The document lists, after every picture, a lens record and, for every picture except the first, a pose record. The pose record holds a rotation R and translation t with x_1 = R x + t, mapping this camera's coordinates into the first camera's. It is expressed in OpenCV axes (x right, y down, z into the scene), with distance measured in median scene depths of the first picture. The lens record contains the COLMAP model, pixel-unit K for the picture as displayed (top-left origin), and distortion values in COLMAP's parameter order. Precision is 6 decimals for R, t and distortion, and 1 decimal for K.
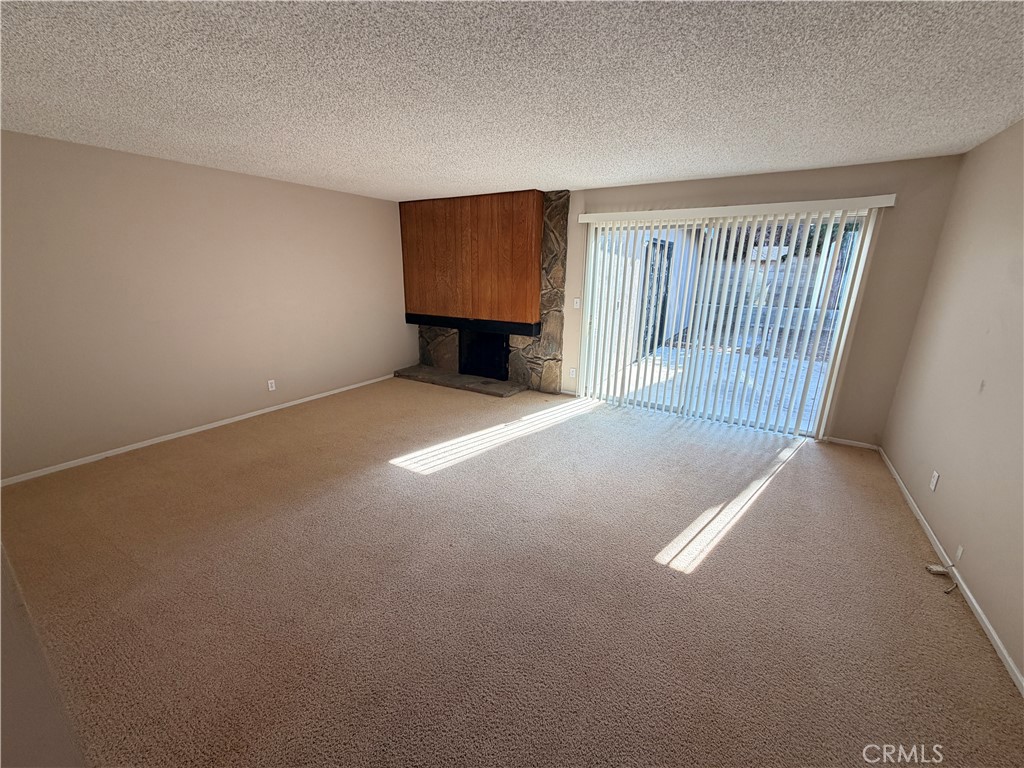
lens RADIAL K [[406.7, 0, 505.6], [0, 406.7, 384.6], [0, 0, 1]] dist [0.003560, 0.000239]
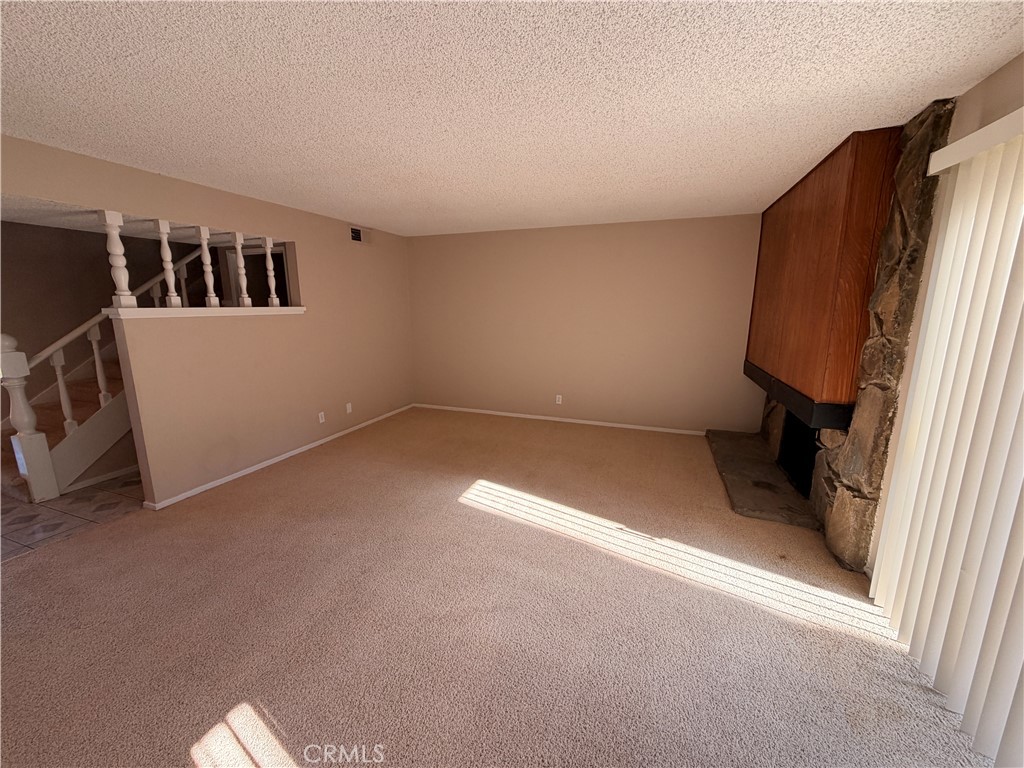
lens RADIAL K [[406.7, 0, 507.0], [0, 406.7, 383.2], [0, 0, 1]] dist [0.003560, 0.000239]
pose [[0.204056, 0.175827, -0.963040, 0.513017], [-0.268936, 0.955958, 0.117550, -0.140644], [0.941294, 0.235009, 0.242355, 0.566318]]
